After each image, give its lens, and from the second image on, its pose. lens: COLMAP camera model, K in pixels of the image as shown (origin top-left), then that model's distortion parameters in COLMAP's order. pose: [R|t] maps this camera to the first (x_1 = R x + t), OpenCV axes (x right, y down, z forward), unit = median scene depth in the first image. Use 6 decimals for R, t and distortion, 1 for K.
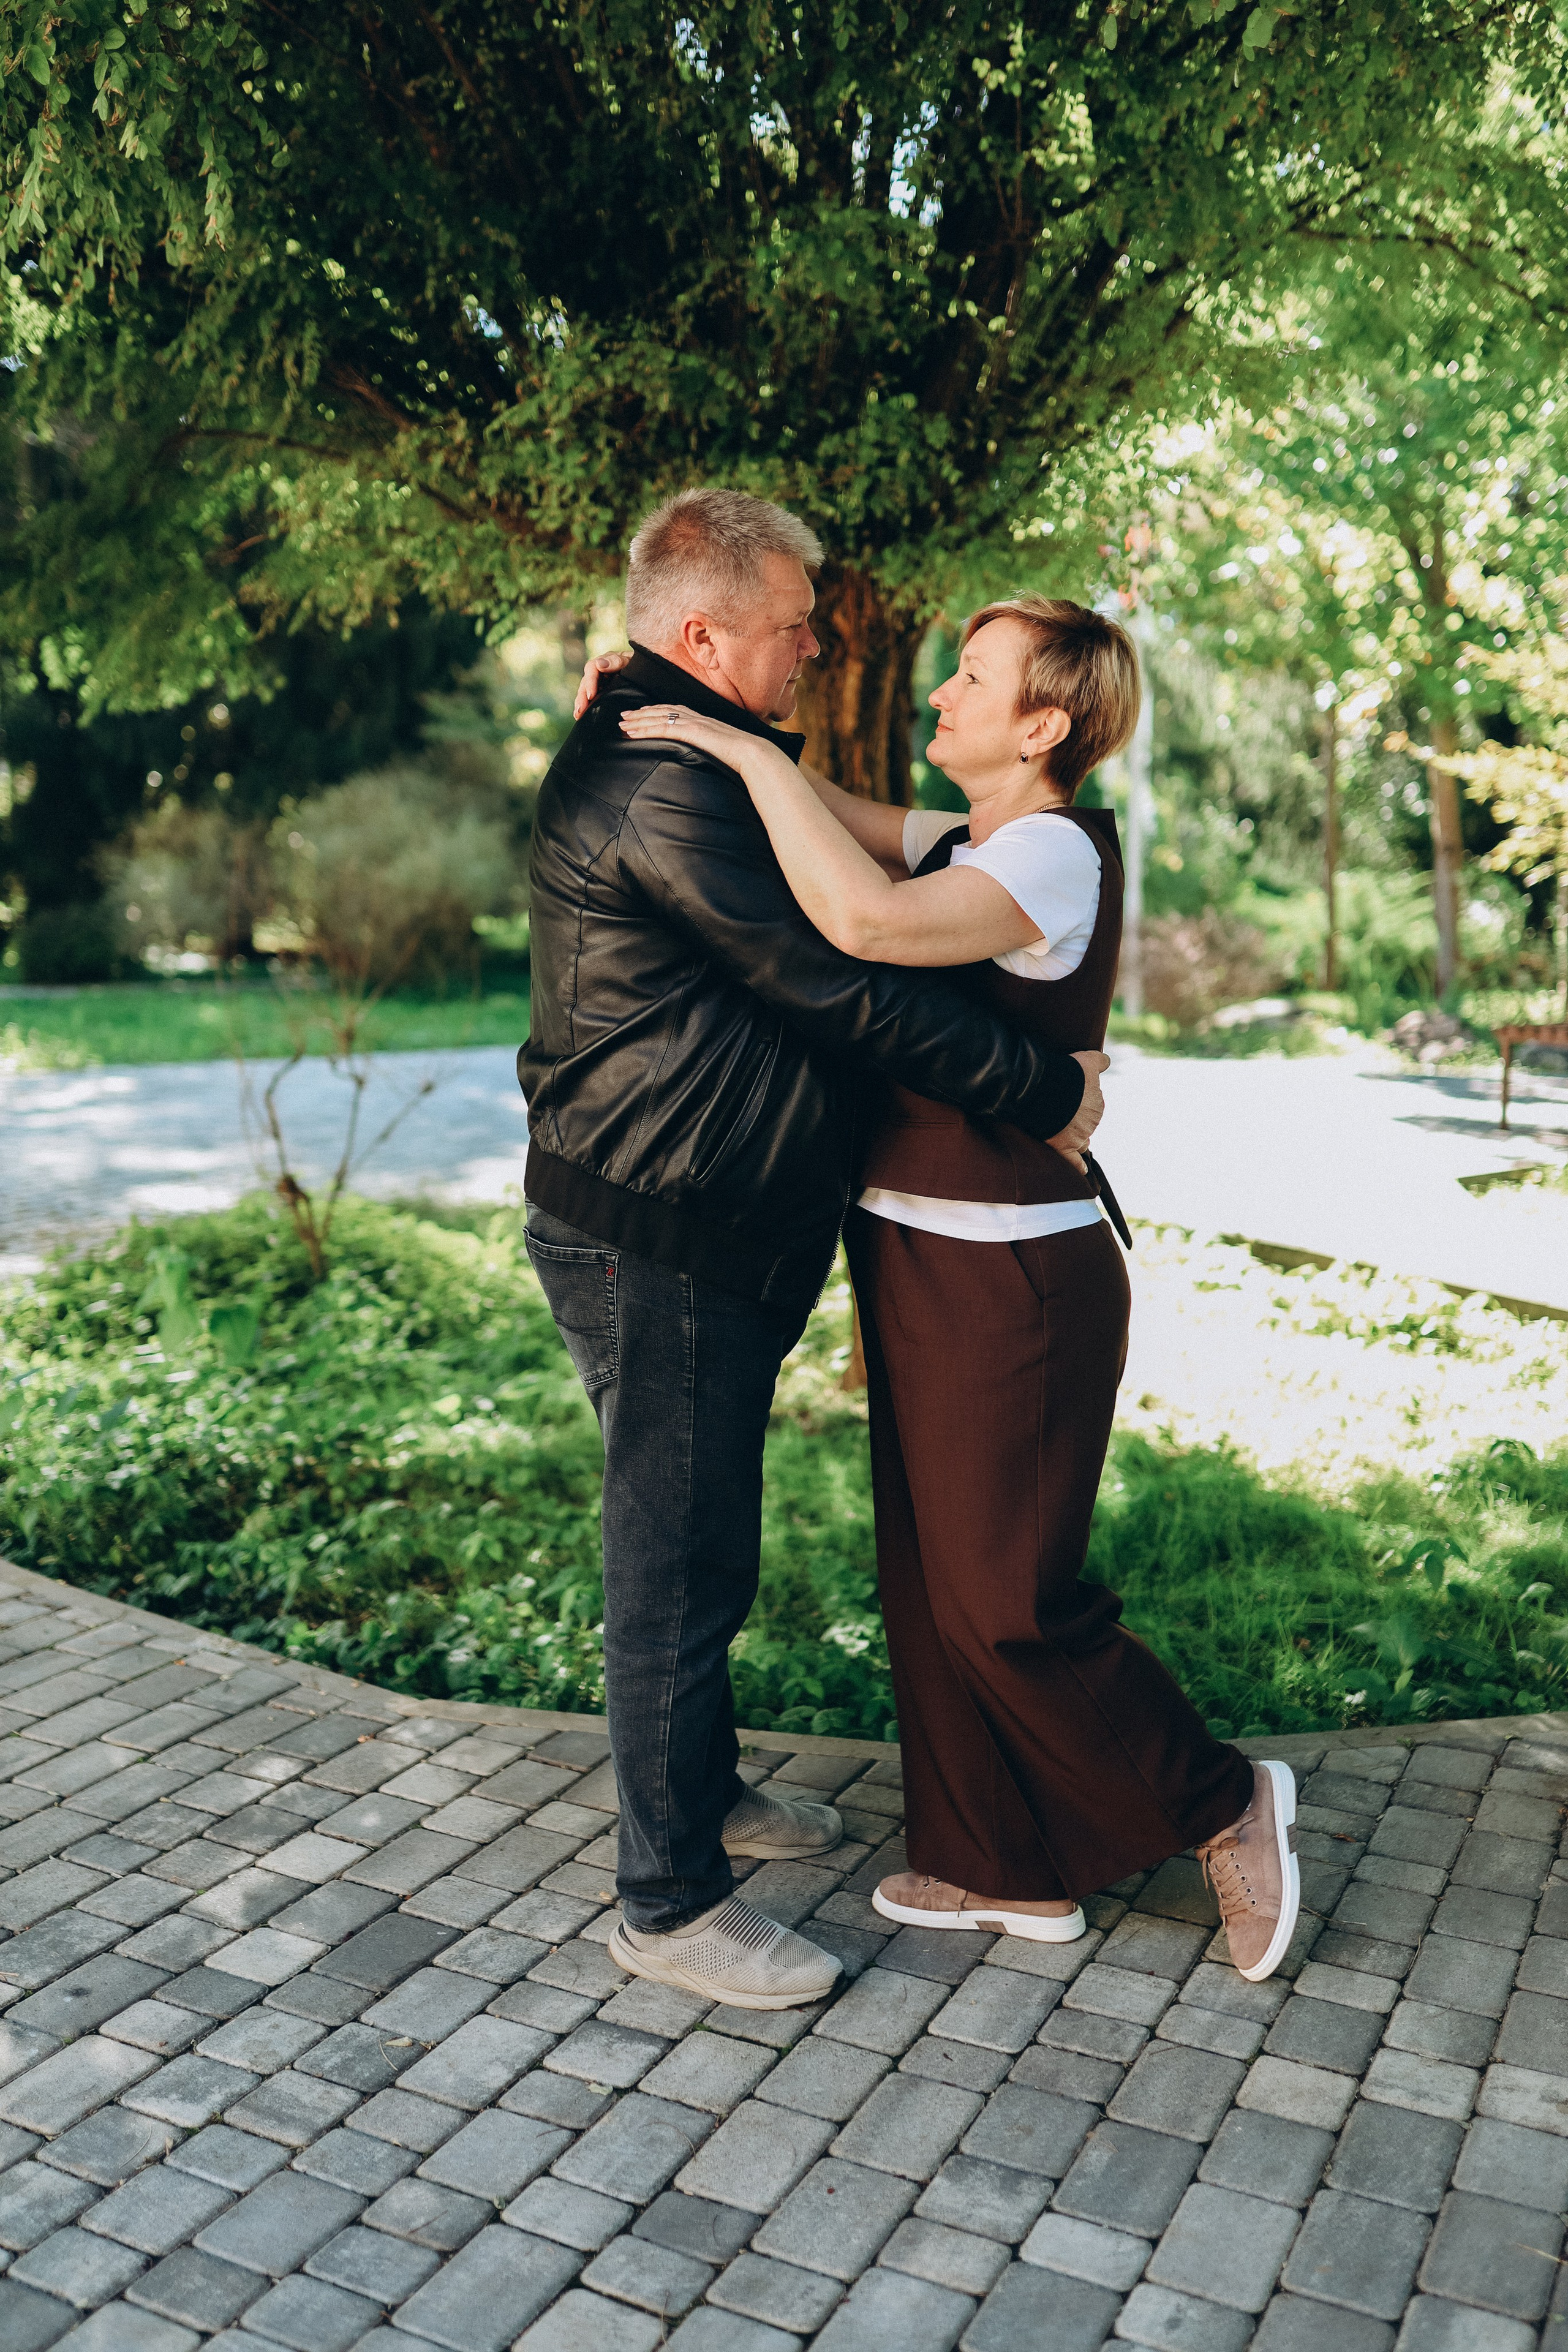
lens RADIAL K [[2267.5, 0, 777.6], [0, 2267.5, 1165.7], [0, 0, 1]] dist [0.003213, 0.001770]
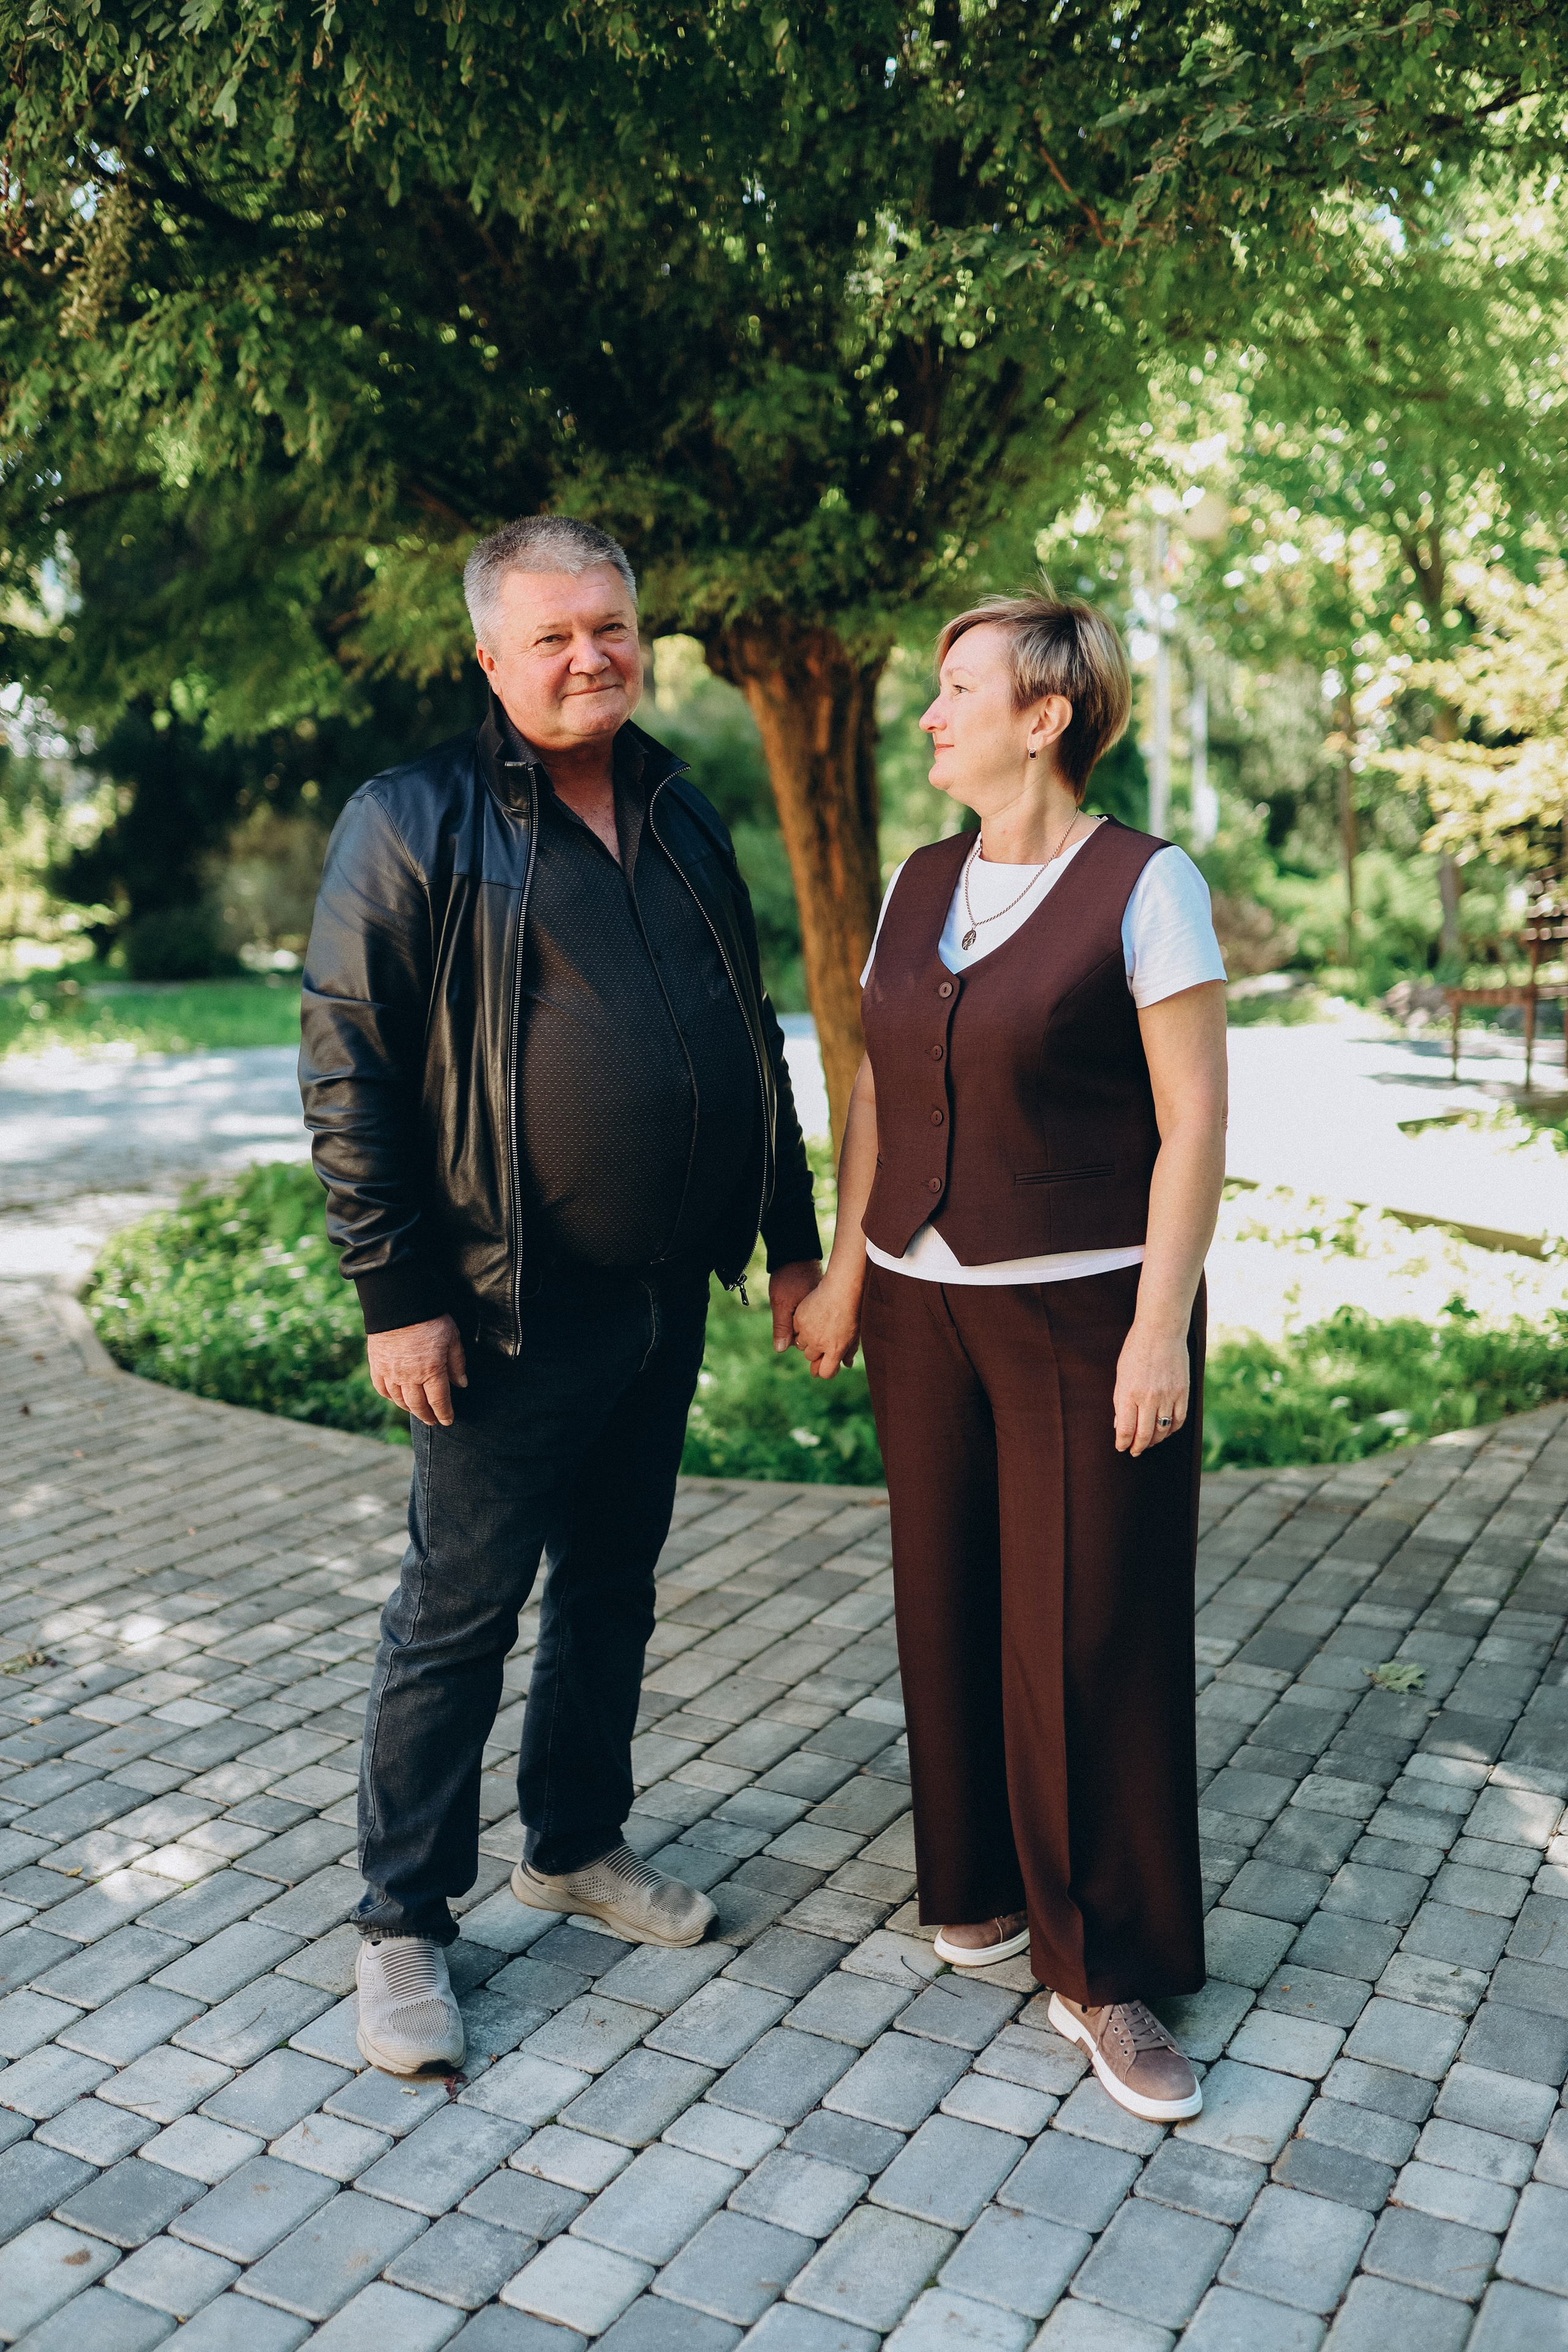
lens RADIAL K [[2272.8, 0, 790.3], [0, 2272.8, 1169.3], [0, 0, 1]] dist [0.046338, -0.349490]
pose [[0.999377, -0.014991, -0.031954, 0.050120], [0.015119, 0.999879, 0.003751, 0.033417], [0.031894, -0.004232, 0.999482, -0.252609]]
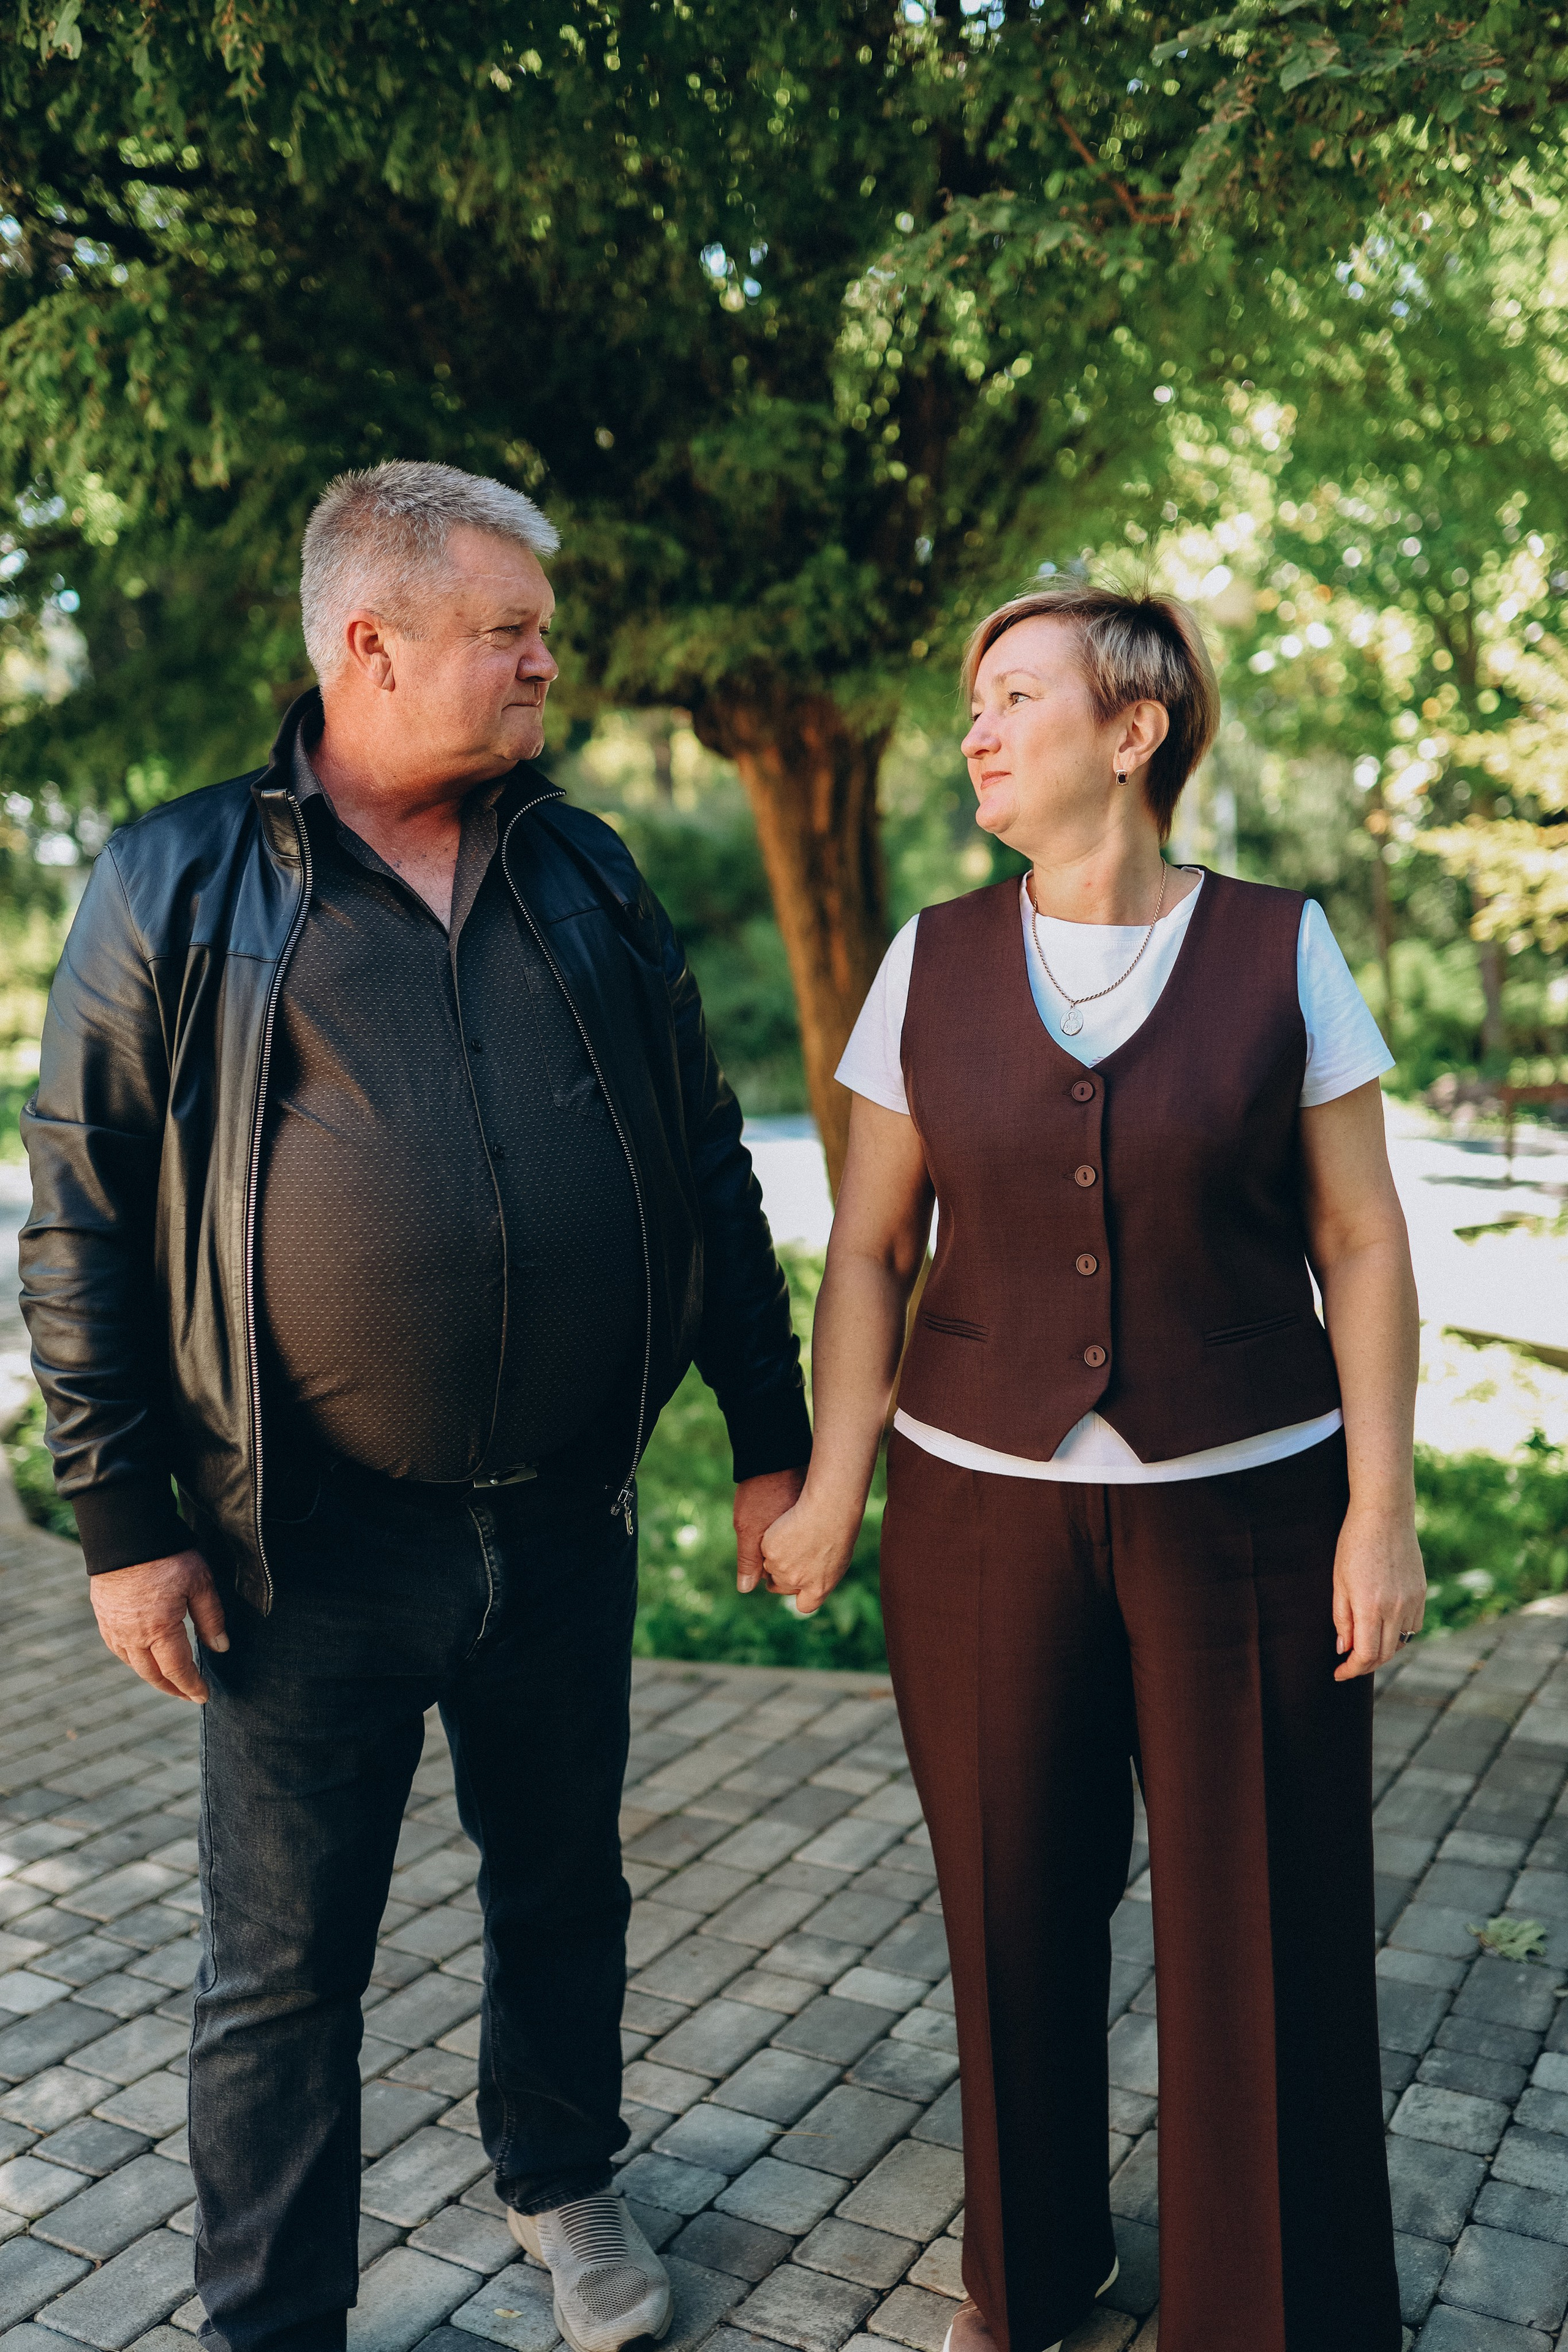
lens RADIAL K [[2273.9, 0, 784.0], [0, 2273.9, 1176.0], [0, 0, 1]] dist [-0.015522, 0.016877]
pose [[0.998628, -0.023040, -0.047014, 0.061505], [0.021347, 0.999116, -0.036202, 0.022243], [0.047807, 0.035149, 0.998238, -0.132489]]
